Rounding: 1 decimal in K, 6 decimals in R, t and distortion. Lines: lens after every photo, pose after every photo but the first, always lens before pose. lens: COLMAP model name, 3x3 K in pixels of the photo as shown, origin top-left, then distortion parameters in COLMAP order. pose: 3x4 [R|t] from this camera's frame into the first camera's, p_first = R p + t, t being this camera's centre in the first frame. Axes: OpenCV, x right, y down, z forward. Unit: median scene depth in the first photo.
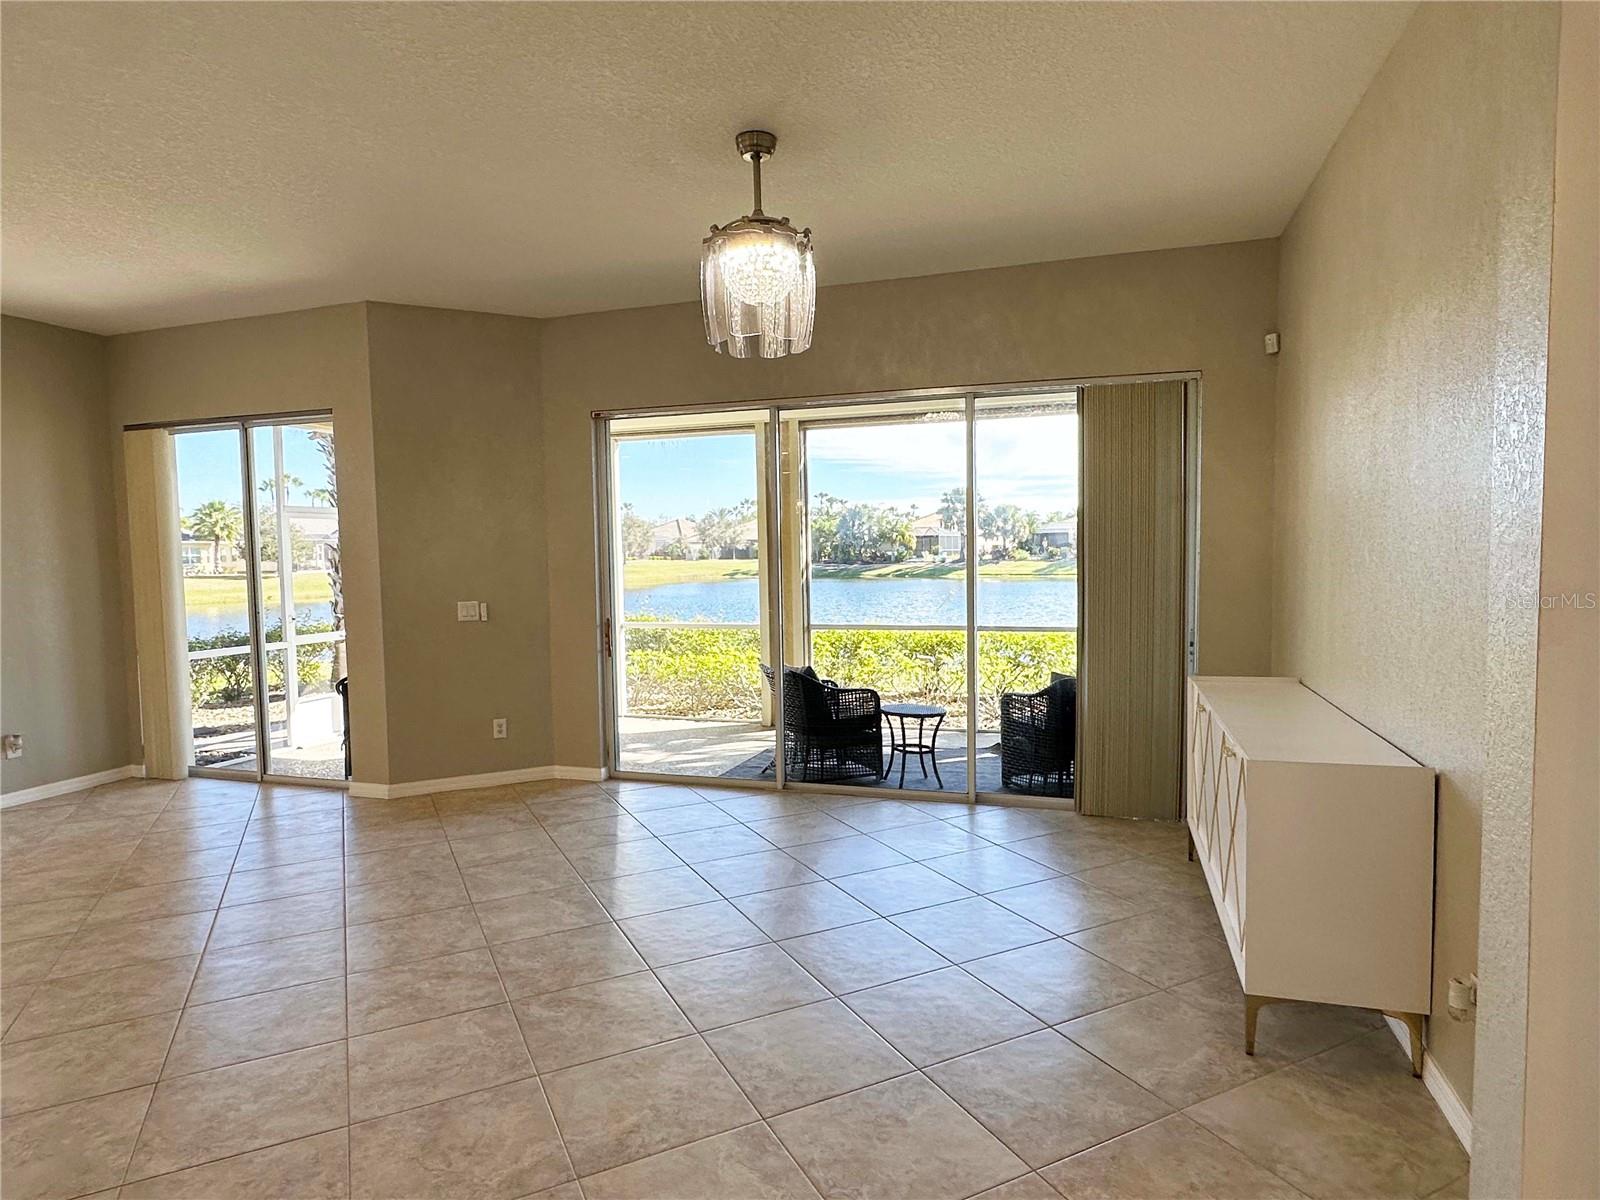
lens RADIAL K [[903.1, 0, 817.3], [0, 903.1, 606.5], [0, 0, 1]] dist [-0.009411, 0.002219]
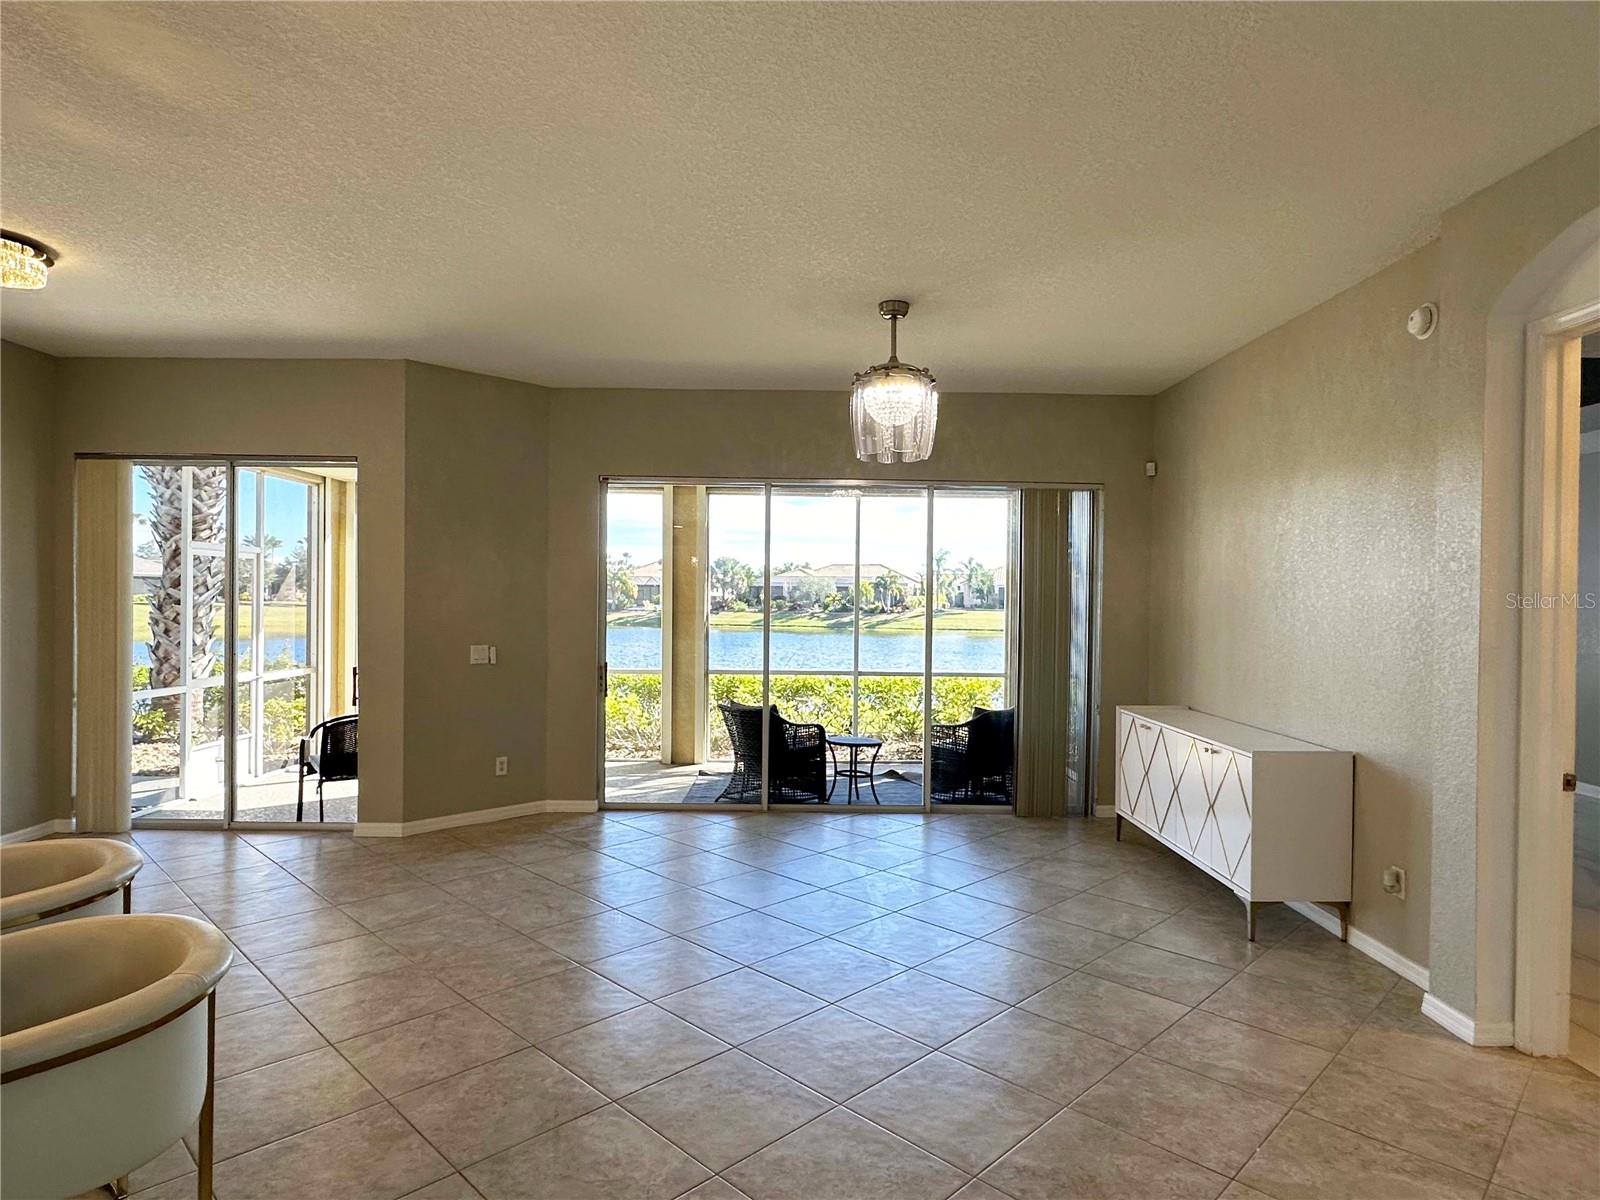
lens RADIAL K [[903.1, 0, 803.5], [0, 903.1, 606.0], [0, 0, 1]] dist [-0.009411, 0.002219]
pose [[0.949973, 0.024977, 0.311332, -0.338315], [-0.007857, 0.998393, -0.056122, 0.004311], [-0.312234, 0.050868, 0.948642, -0.121109]]
